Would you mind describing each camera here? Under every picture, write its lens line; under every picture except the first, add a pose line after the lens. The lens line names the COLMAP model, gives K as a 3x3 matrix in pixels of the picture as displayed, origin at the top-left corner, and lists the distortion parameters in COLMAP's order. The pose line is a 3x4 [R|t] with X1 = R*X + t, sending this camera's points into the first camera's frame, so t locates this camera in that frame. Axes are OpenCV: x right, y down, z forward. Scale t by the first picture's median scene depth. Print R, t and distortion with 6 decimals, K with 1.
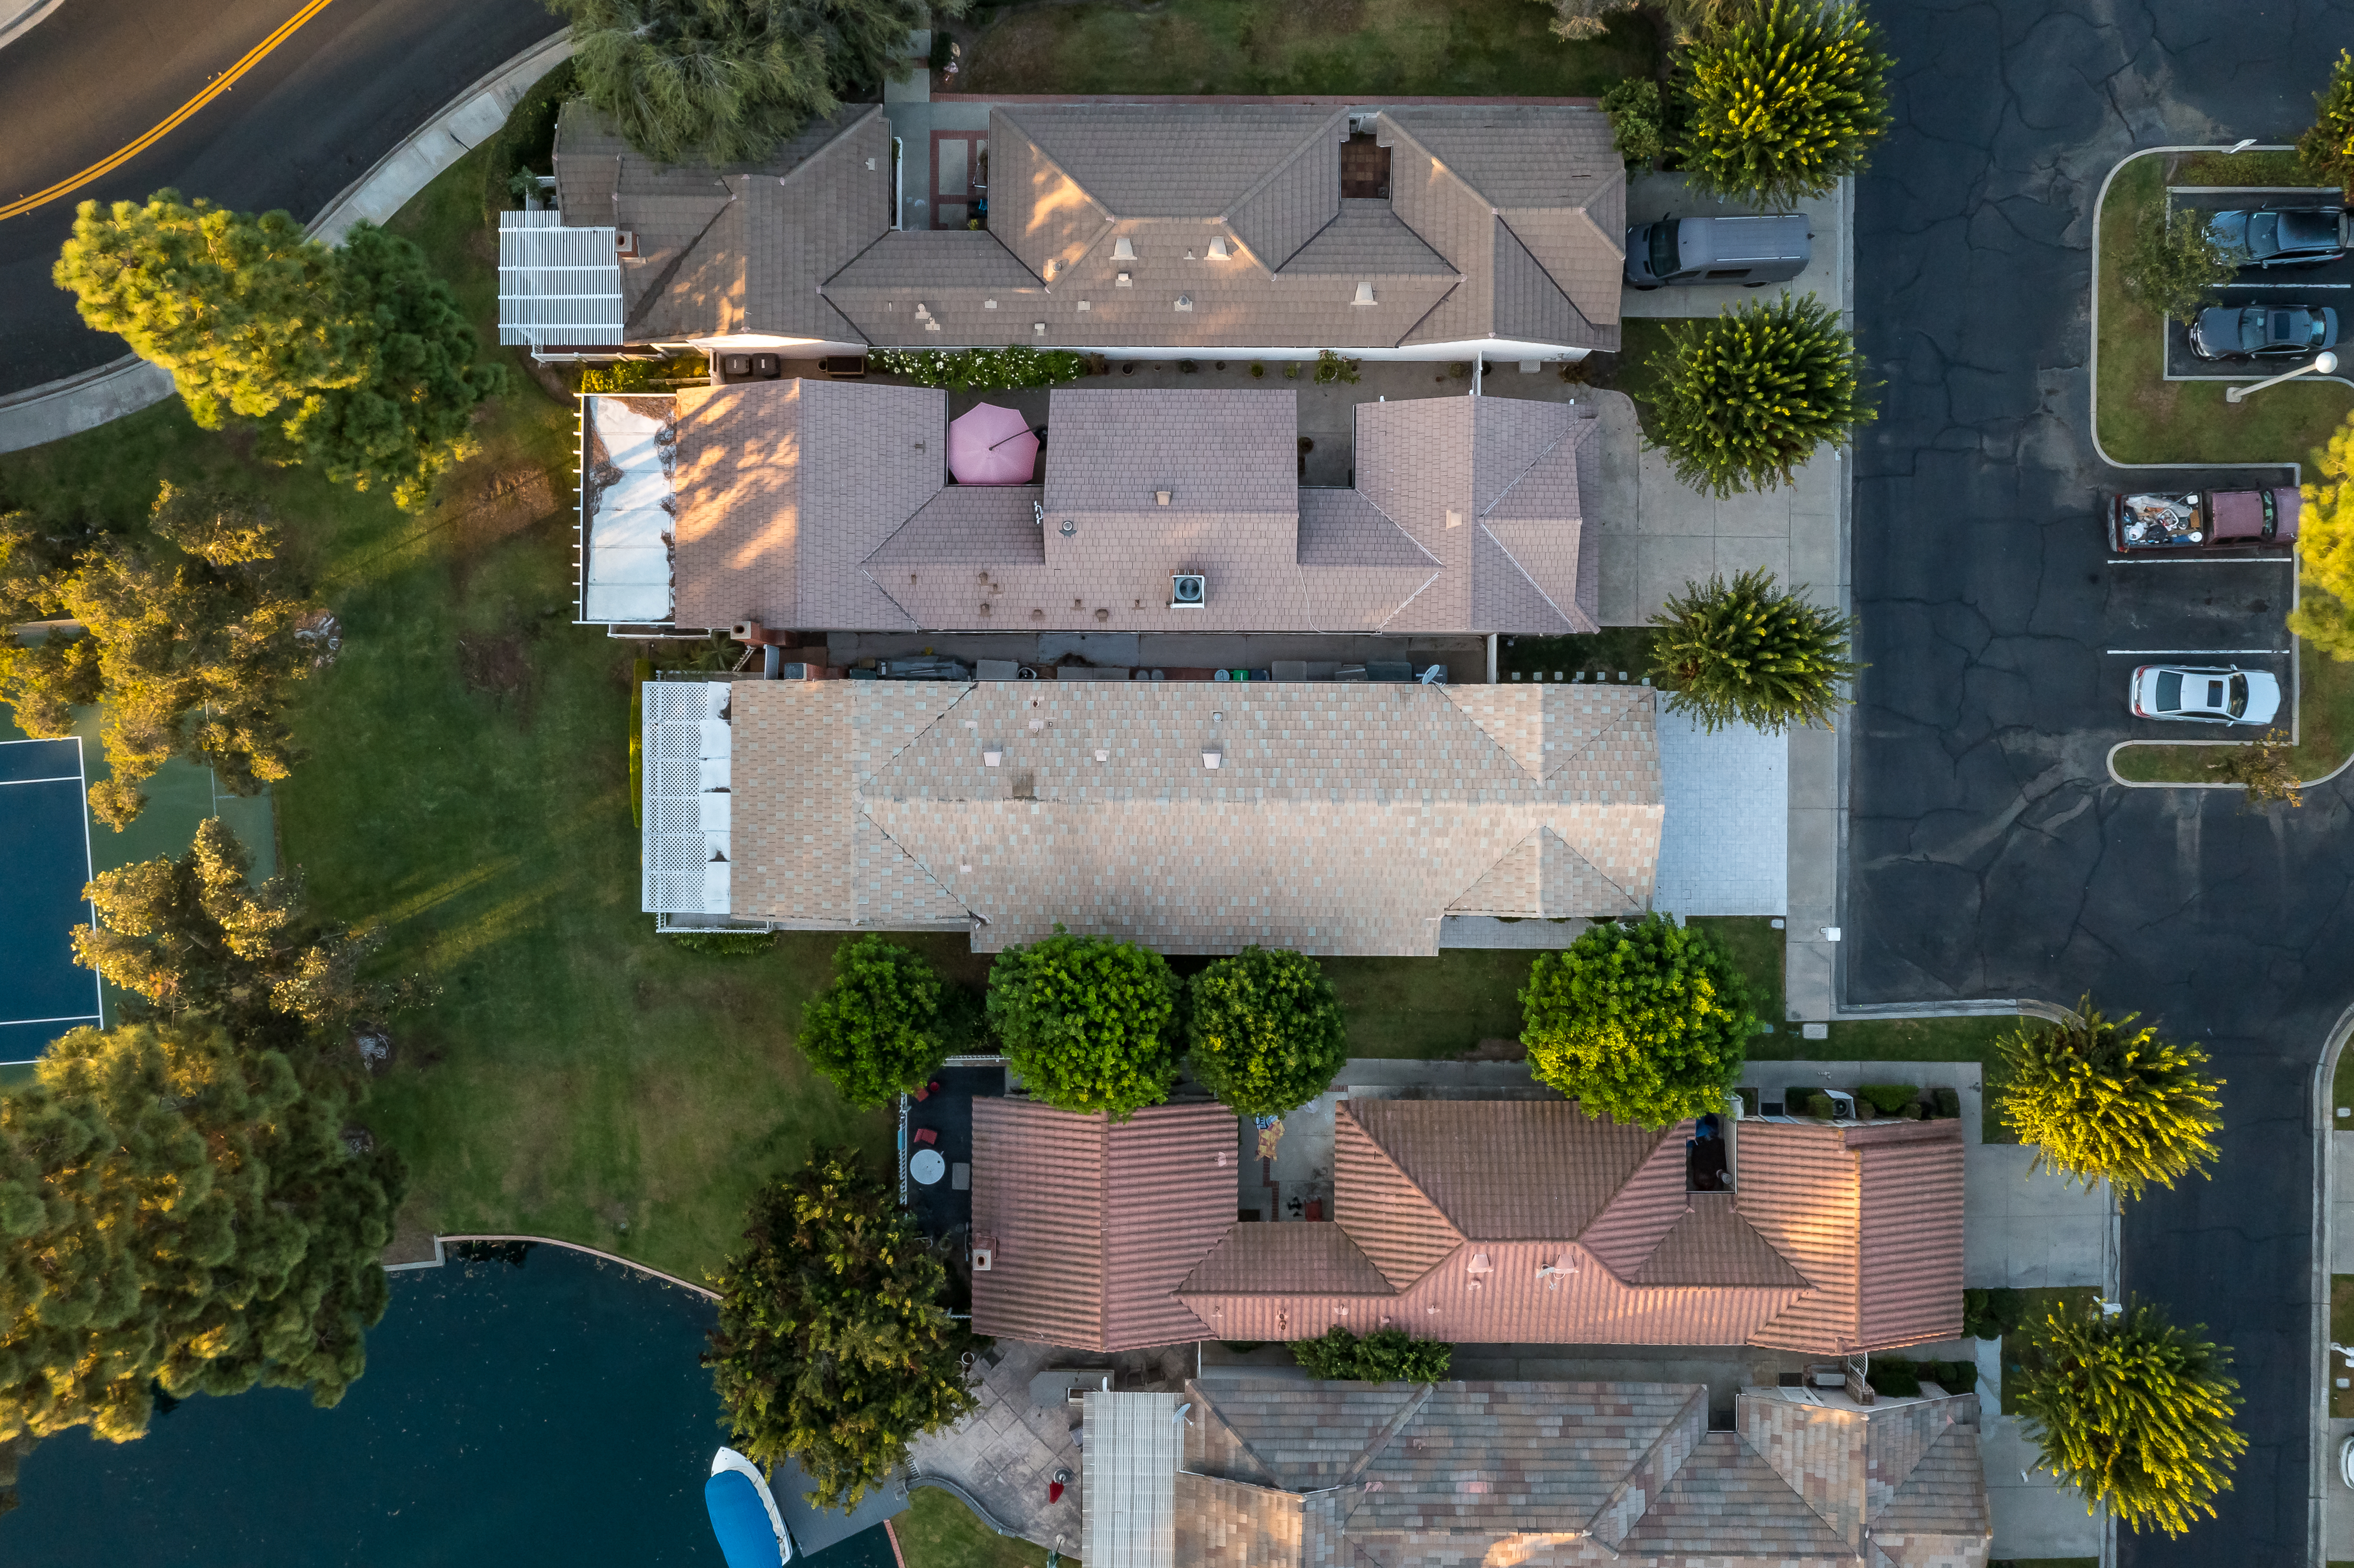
lens RADIAL K [[1881.2, 0, 1177.0], [0, 1881.2, 784.0], [0, 0, 1]] dist [-0.011109, 0.017885]
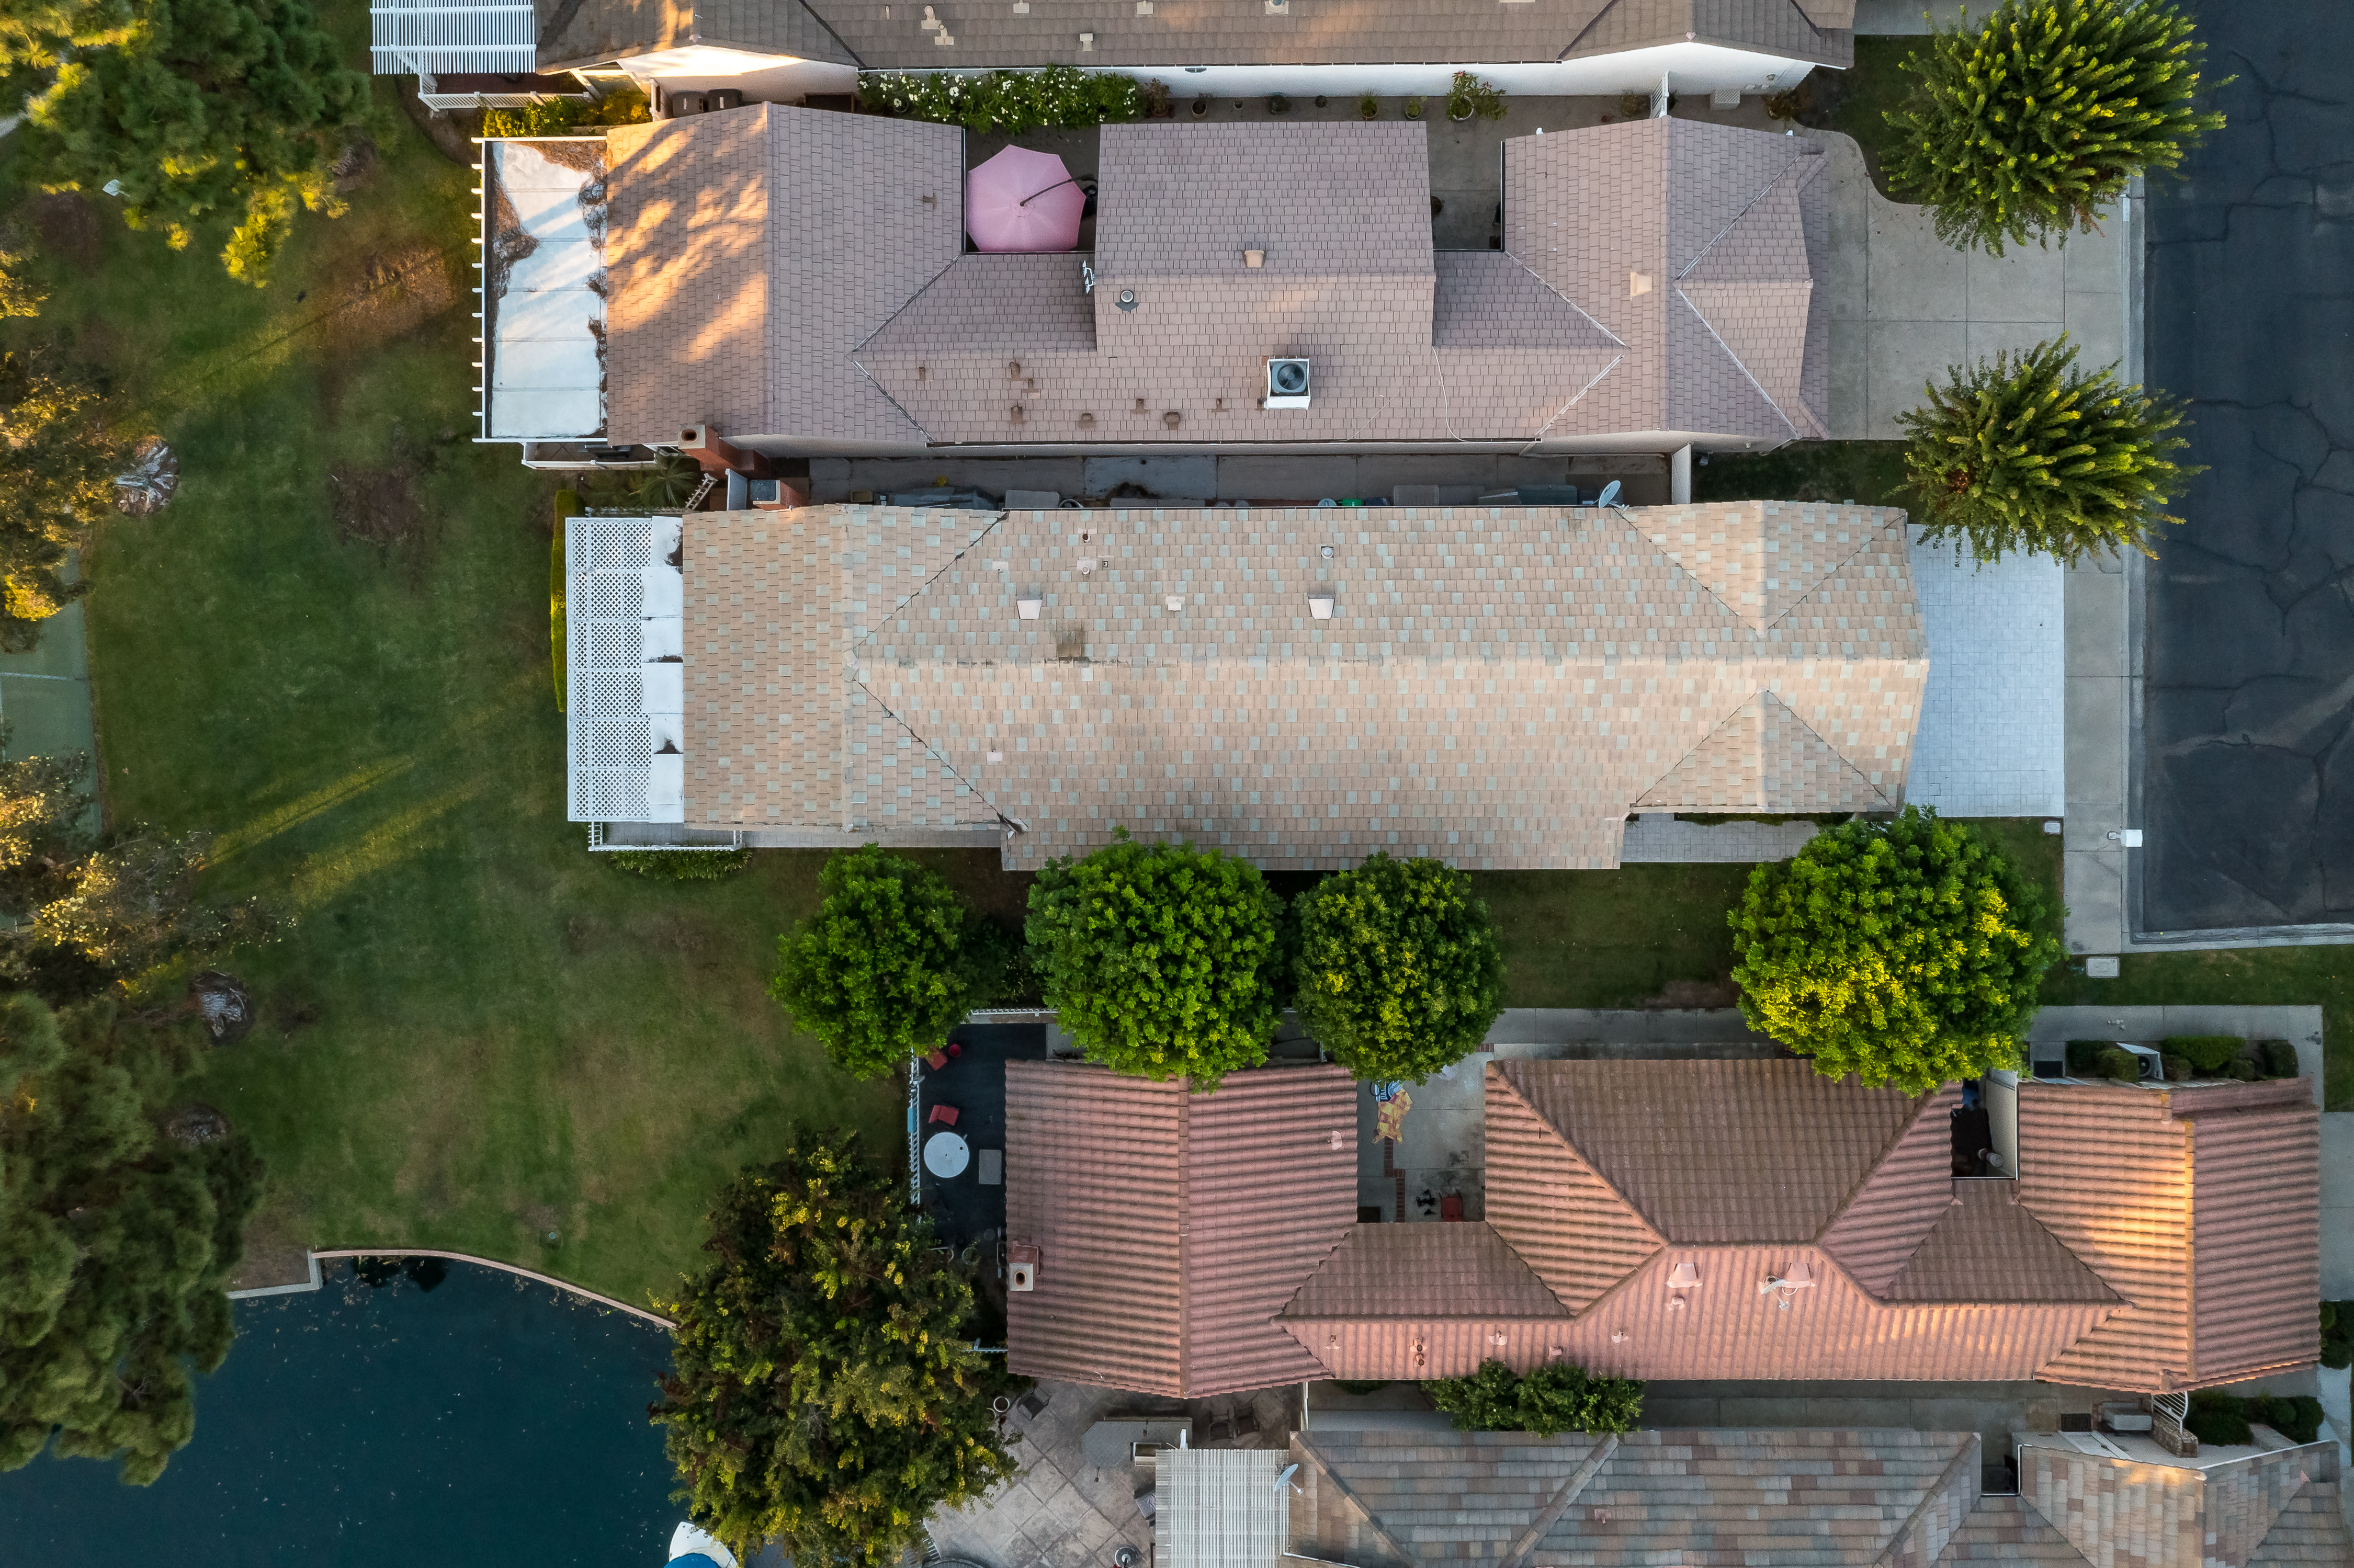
lens RADIAL K [[1881.2, 0, 1177.0], [0, 1881.2, 784.0], [0, 0, 1]] dist [-0.011109, 0.017885]
pose [[0.999955, -0.009446, -0.000942, -0.038582], [0.009444, 0.999953, -0.002041, 0.057772], [0.000961, 0.002032, 0.999997, 0.245930]]
